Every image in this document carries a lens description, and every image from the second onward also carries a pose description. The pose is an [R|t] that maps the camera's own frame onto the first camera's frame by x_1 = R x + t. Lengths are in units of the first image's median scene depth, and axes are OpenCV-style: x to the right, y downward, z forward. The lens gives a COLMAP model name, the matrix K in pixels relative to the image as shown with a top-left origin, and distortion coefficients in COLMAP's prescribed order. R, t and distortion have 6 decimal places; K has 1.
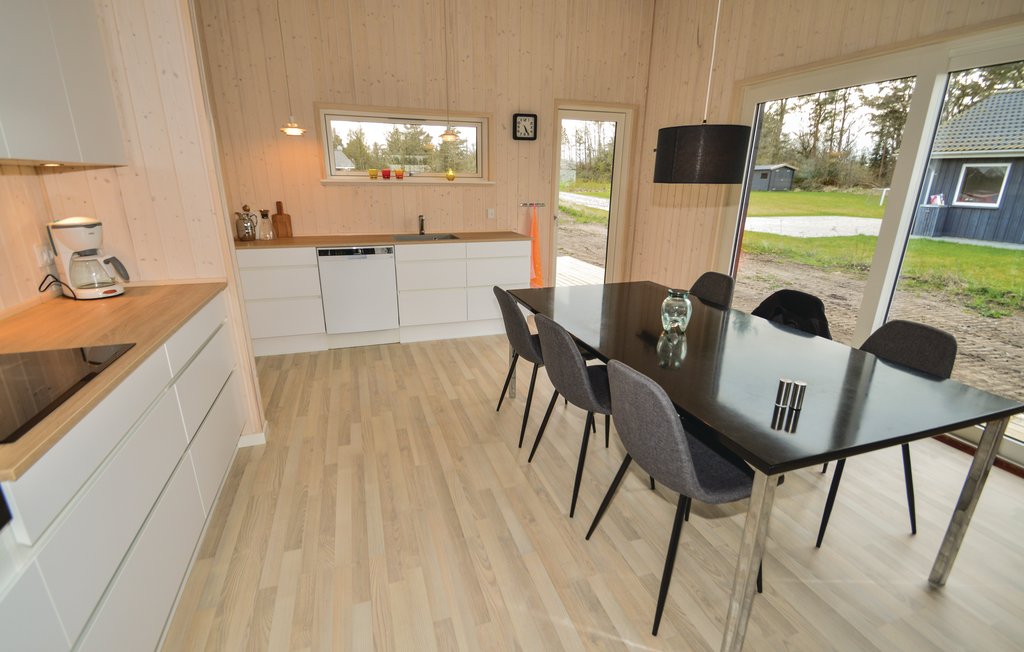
lens RADIAL K [[462.1, 0, 509.7], [0, 462.1, 329.9], [0, 0, 1]] dist [0.000711, -0.000534]
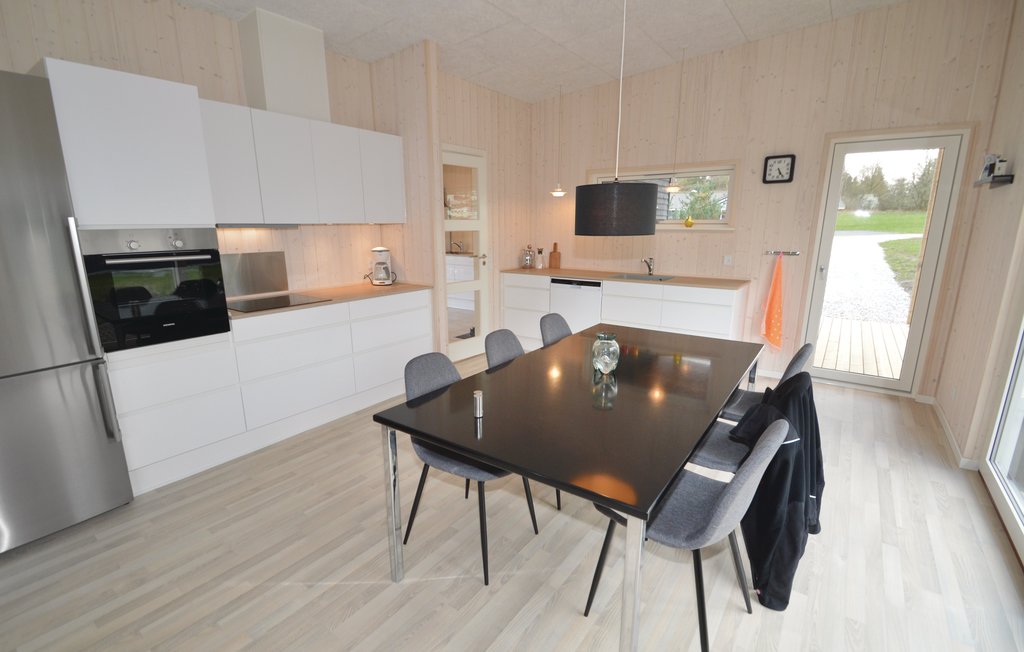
lens RADIAL K [[462.1, 0, 509.0], [0, 462.1, 324.8], [0, 0, 1]] dist [0.000711, -0.000534]
pose [[0.582359, 0.164691, -0.796075, 0.555246], [-0.239306, 0.970603, 0.025736, -0.041854], [0.776911, 0.175518, 0.604651, 0.099541]]
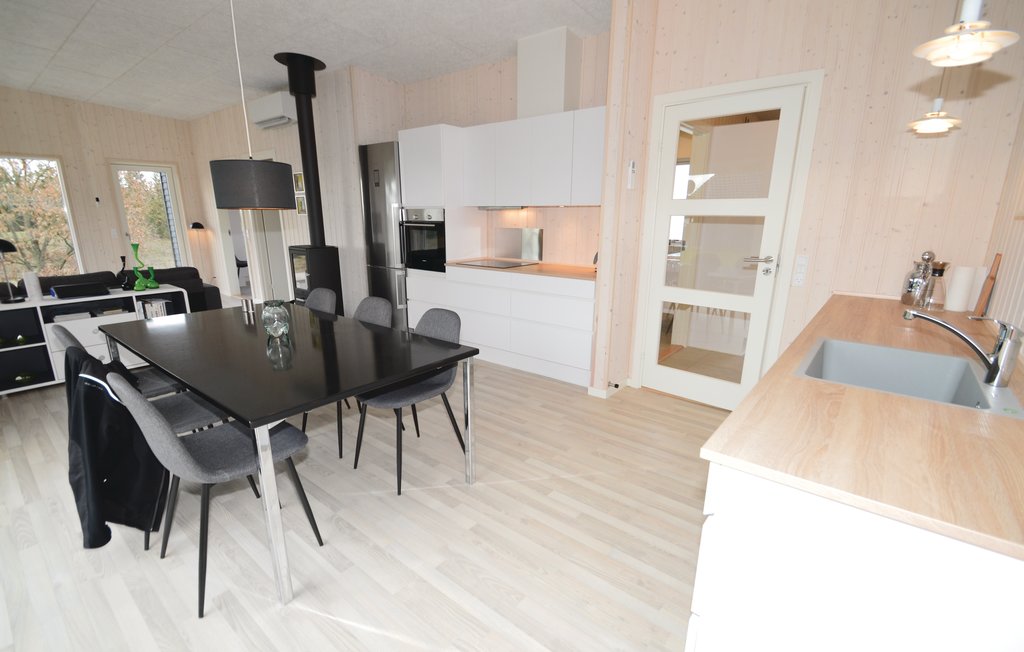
lens RADIAL K [[462.1, 0, 508.3], [0, 462.1, 335.8], [0, 0, 1]] dist [0.000711, -0.000534]
pose [[-0.845210, 0.122175, -0.520282, 0.251158], [-0.173928, 0.857640, 0.483945, -0.349428], [0.505341, 0.499527, -0.703636, 1.122442]]
